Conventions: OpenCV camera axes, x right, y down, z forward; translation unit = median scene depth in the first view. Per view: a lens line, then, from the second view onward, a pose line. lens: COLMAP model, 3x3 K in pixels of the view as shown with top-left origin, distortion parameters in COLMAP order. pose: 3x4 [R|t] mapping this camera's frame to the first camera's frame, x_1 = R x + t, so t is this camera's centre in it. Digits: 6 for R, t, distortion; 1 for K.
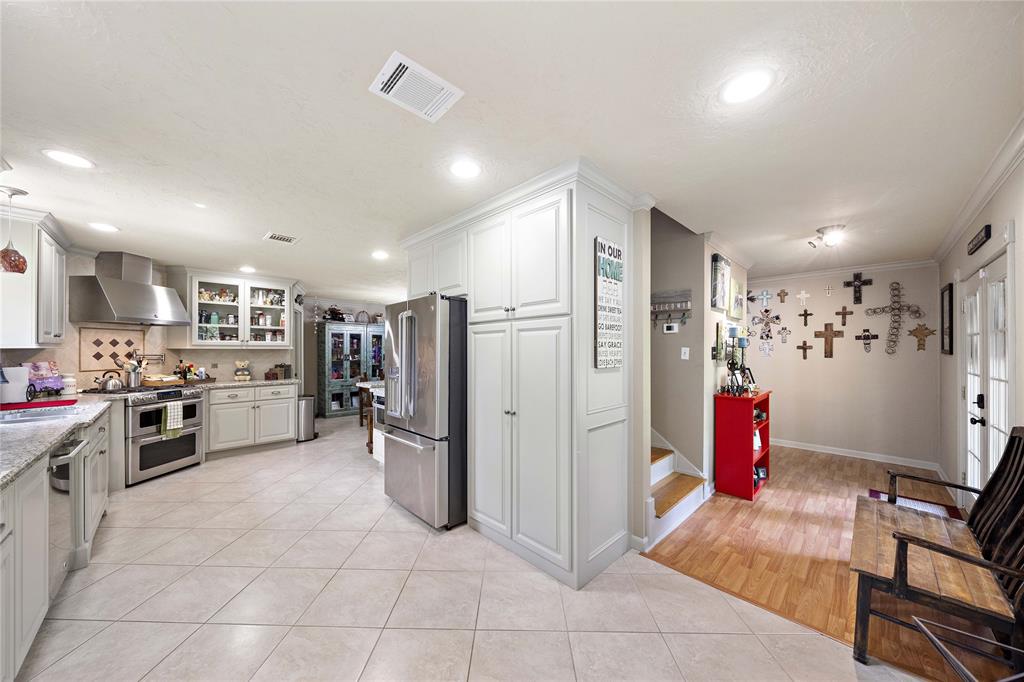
lens RADIAL K [[357.1, 0, 507.4], [0, 357.1, 349.4], [0, 0, 1]] dist [-0.002031, -0.000106]
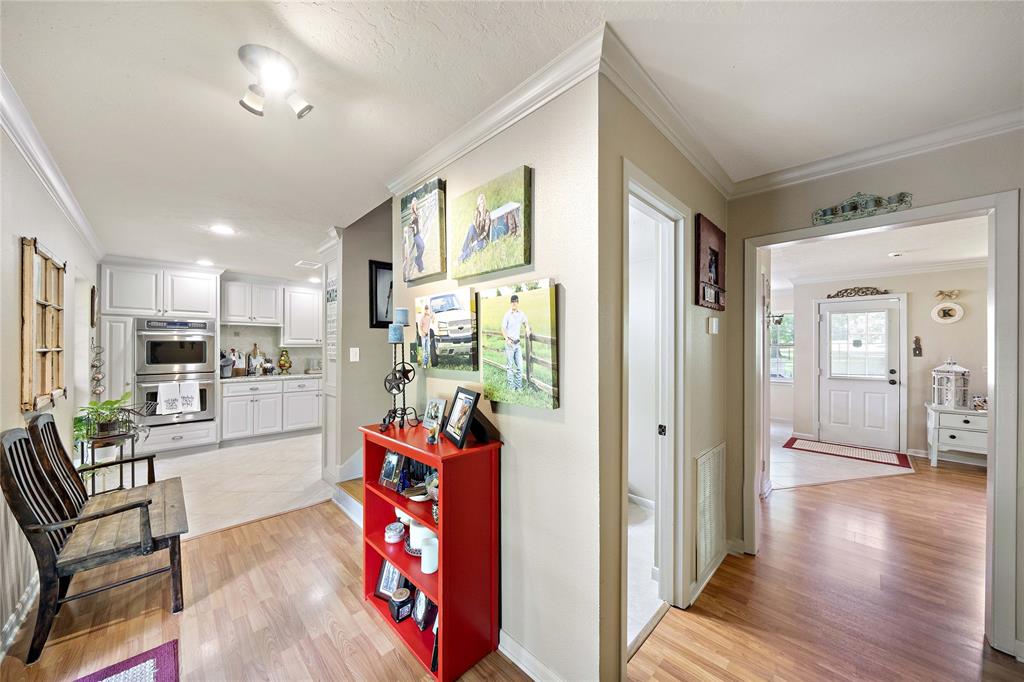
lens RADIAL K [[357.1, 0, 511.9], [0, 357.1, 345.7], [0, 0, 1]] dist [-0.002031, -0.000106]
pose [[0.000746, -0.005694, -0.999984, 1.791217], [0.004810, 0.999972, -0.005691, 0.003010], [0.999988, -0.004805, 0.000774, 1.733989]]
